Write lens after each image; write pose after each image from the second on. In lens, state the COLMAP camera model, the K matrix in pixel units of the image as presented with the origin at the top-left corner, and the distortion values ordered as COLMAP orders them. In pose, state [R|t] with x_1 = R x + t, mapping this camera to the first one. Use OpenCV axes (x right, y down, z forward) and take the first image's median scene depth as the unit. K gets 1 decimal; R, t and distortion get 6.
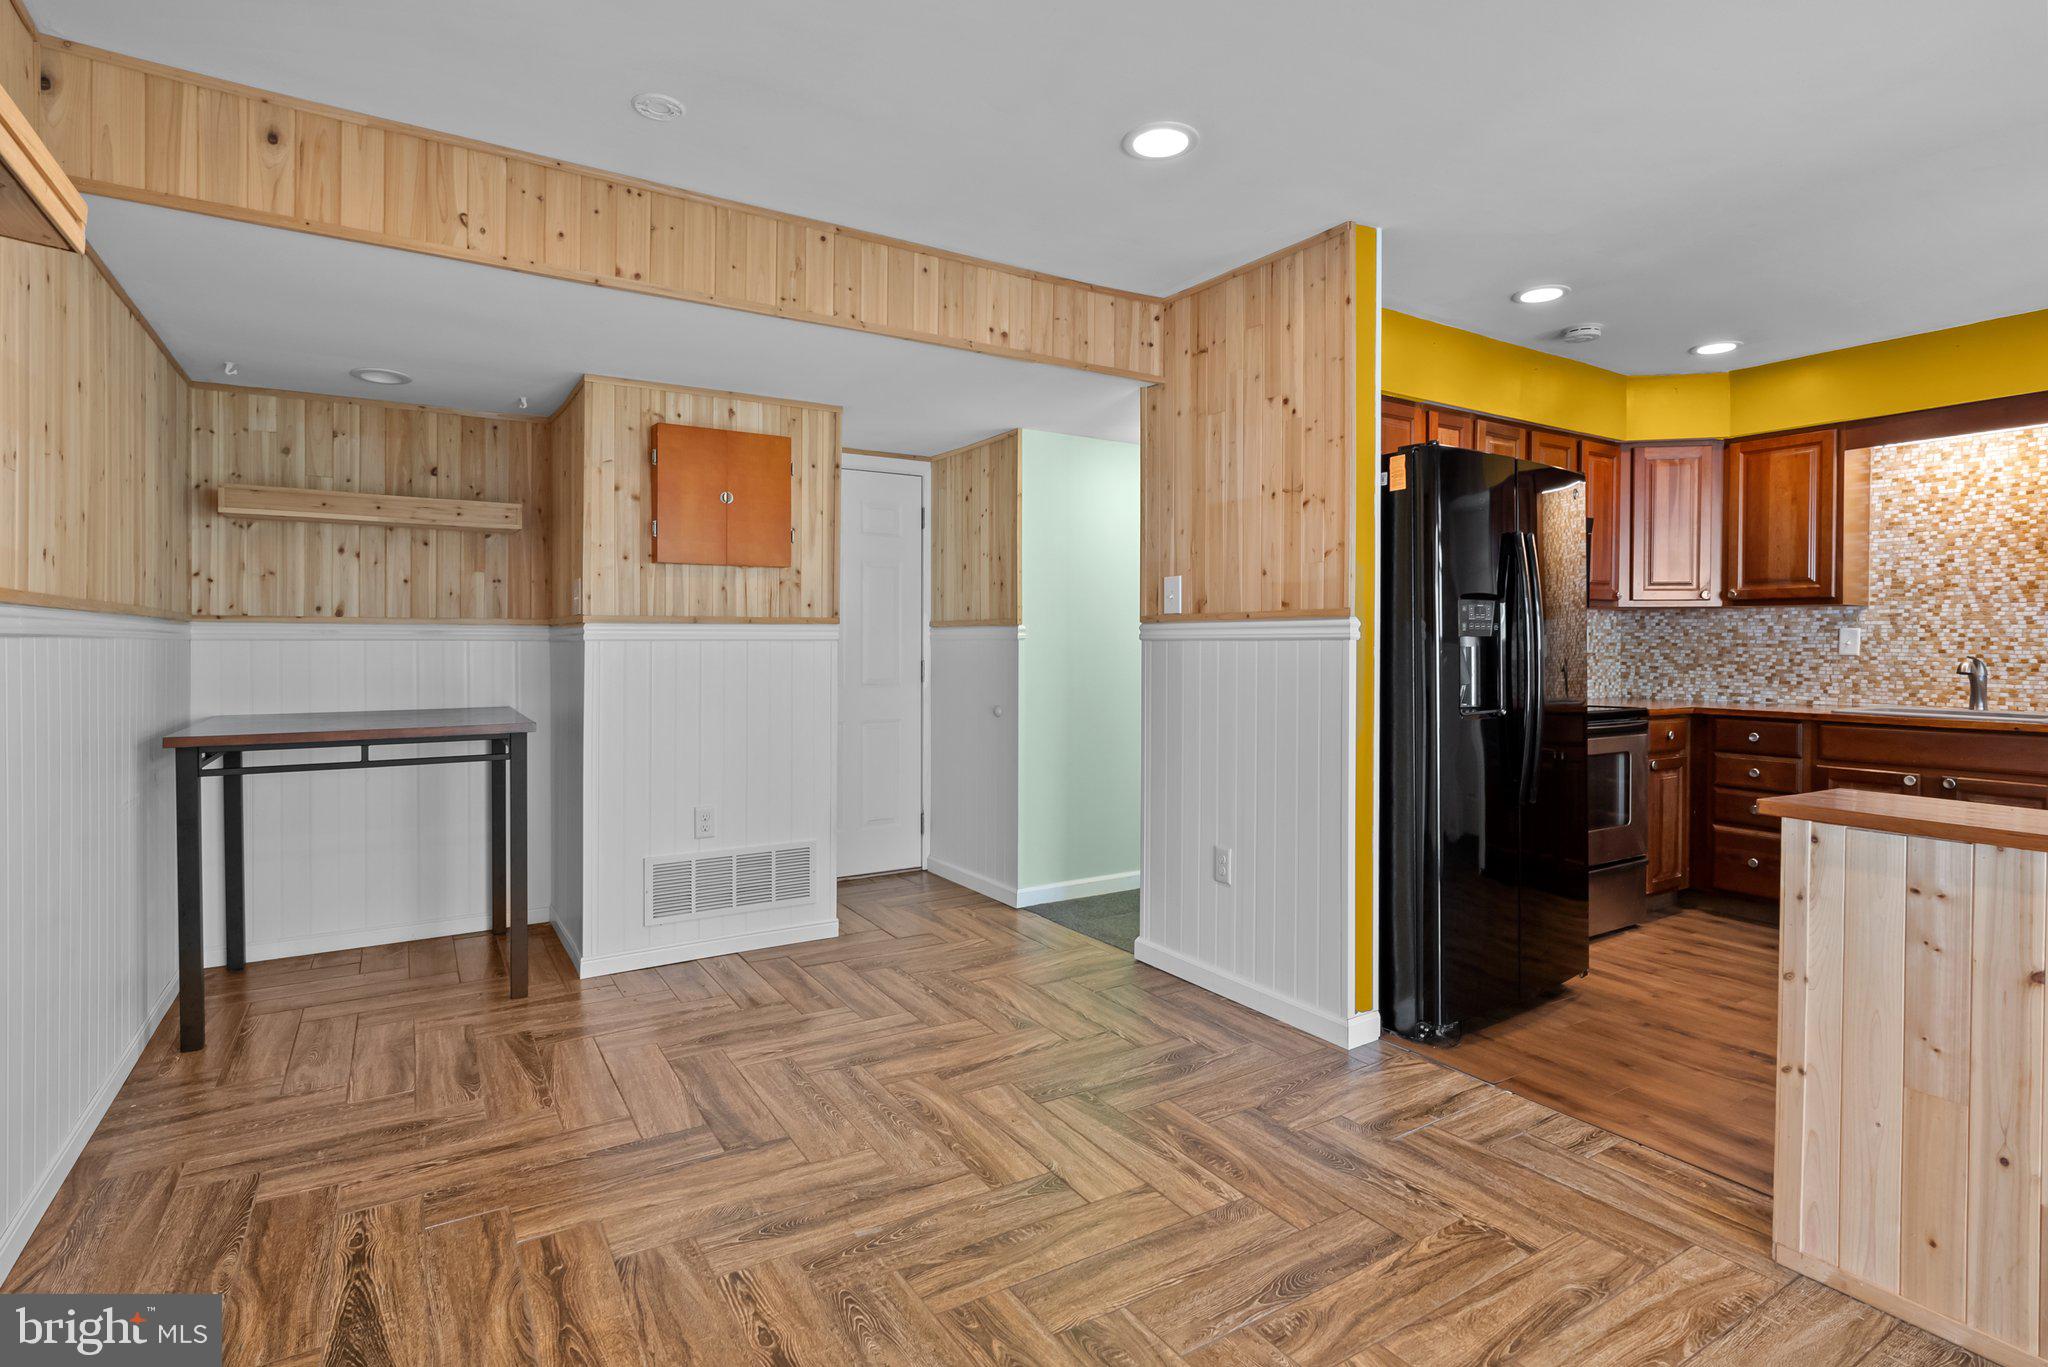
lens RADIAL K [[1015.0, 0, 1033.5], [0, 1015.0, 649.6], [0, 0, 1]] dist [-0.002830, 0.000297]
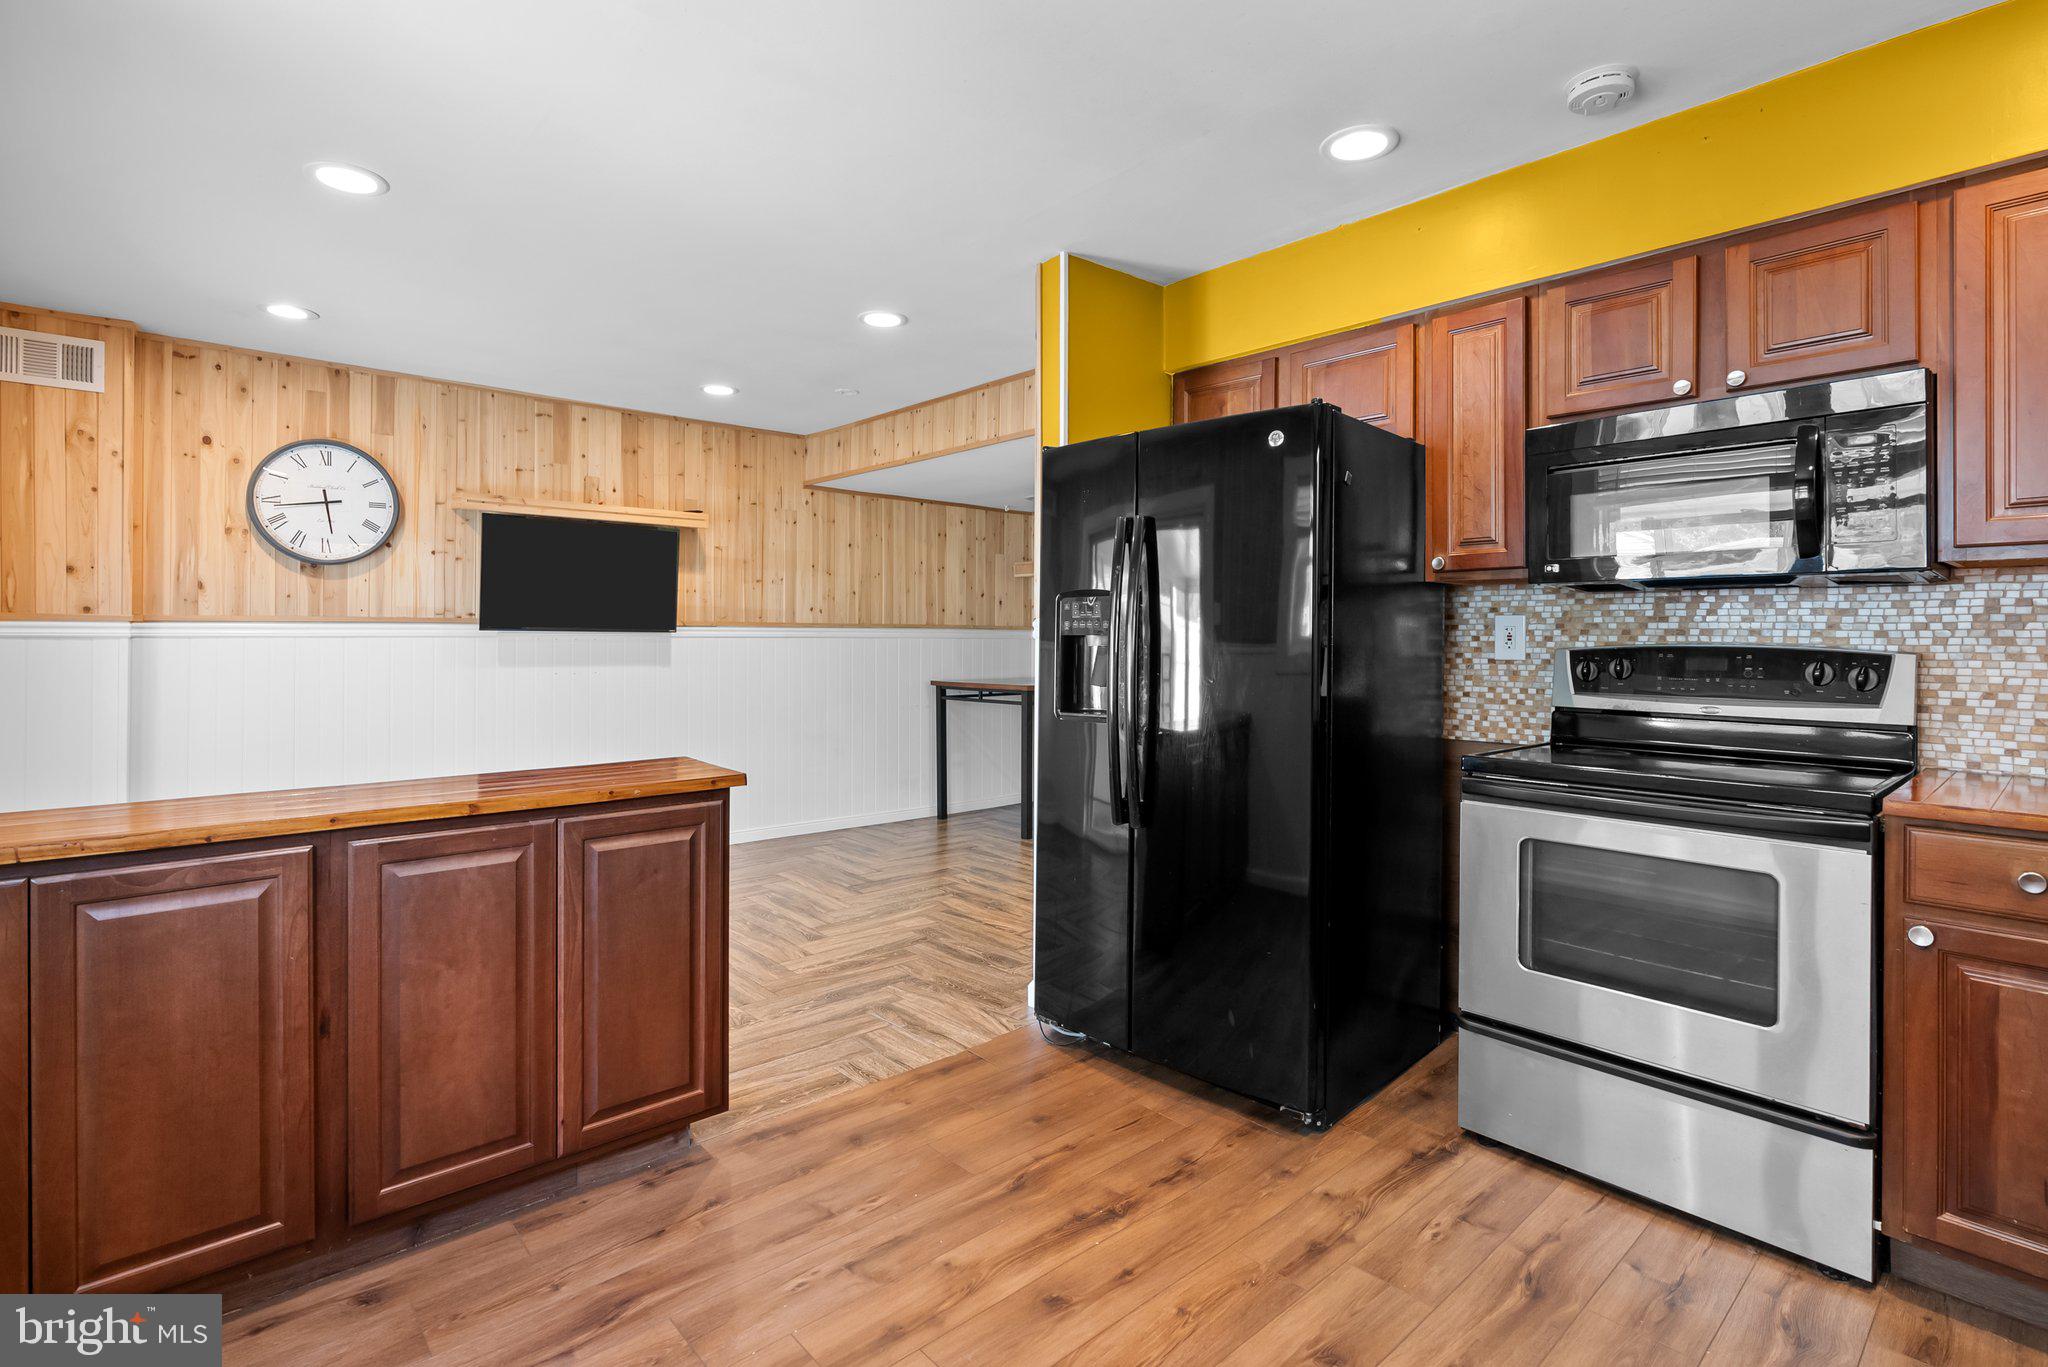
lens RADIAL K [[980.6, 0, 1025.3], [0, 980.6, 634.3], [0, 0, 1]] dist [-0.004881, 0.001159]
pose [[0.166918, -0.004175, -0.985962, 0.987661], [-0.009397, 0.999939, -0.005825, -0.005964], [0.985926, 0.010237, 0.166869, 0.582474]]
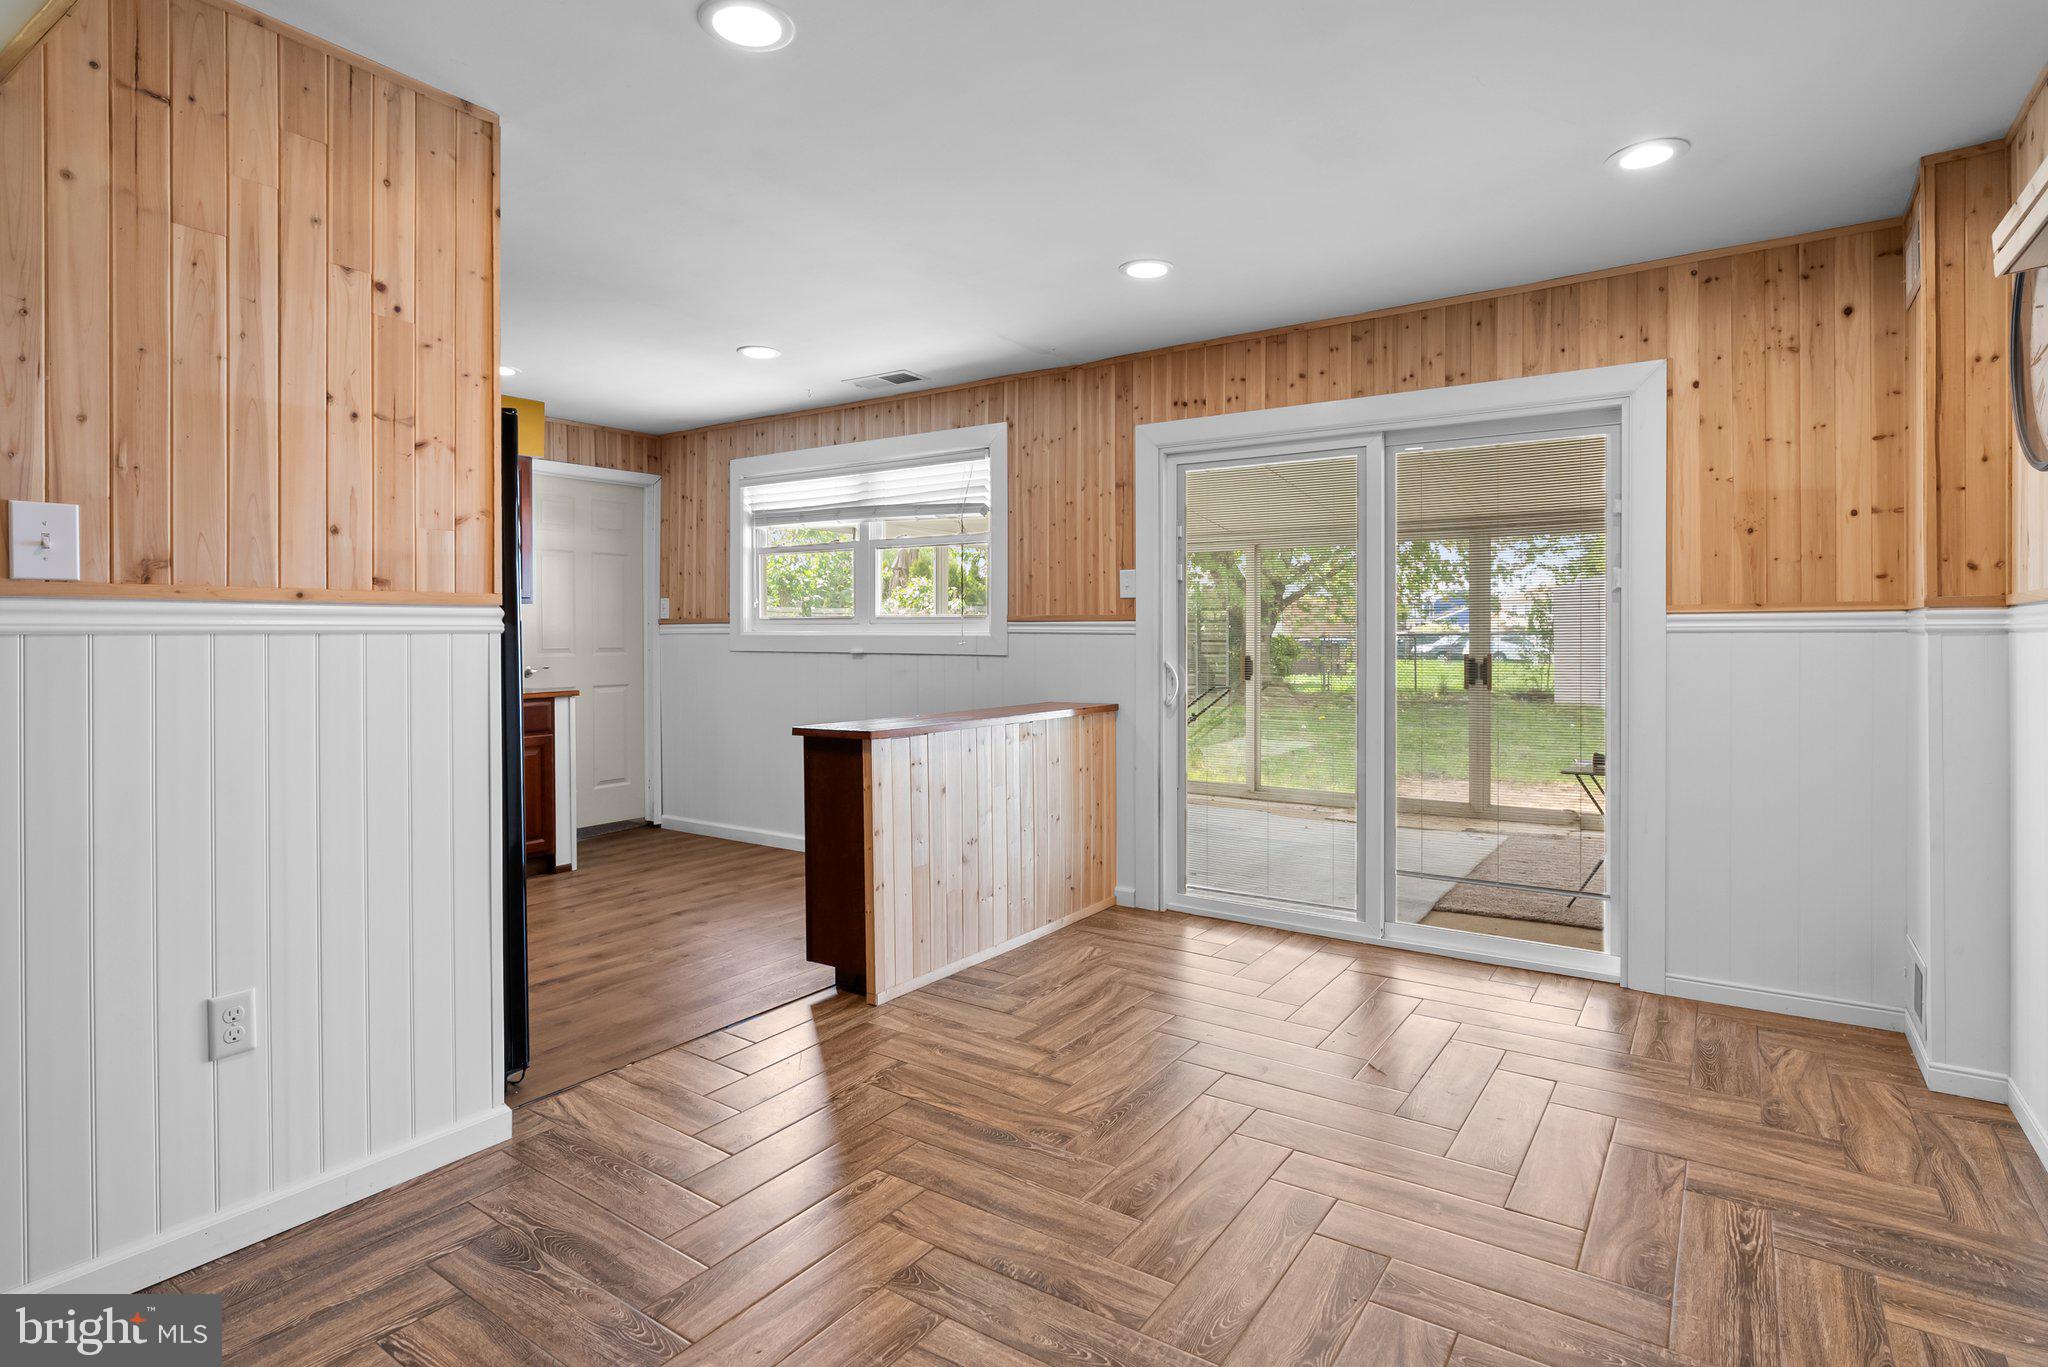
lens RADIAL K [[1031.7, 0, 1026.7], [0, 1031.7, 640.0], [0, 0, 1]] dist [-0.003327, 0.000005]
pose [[-0.389150, -0.005261, 0.921159, -0.436735], [0.009751, 0.999904, 0.009831, -0.006100], [-0.921123, 0.012808, -0.389061, 0.671172]]
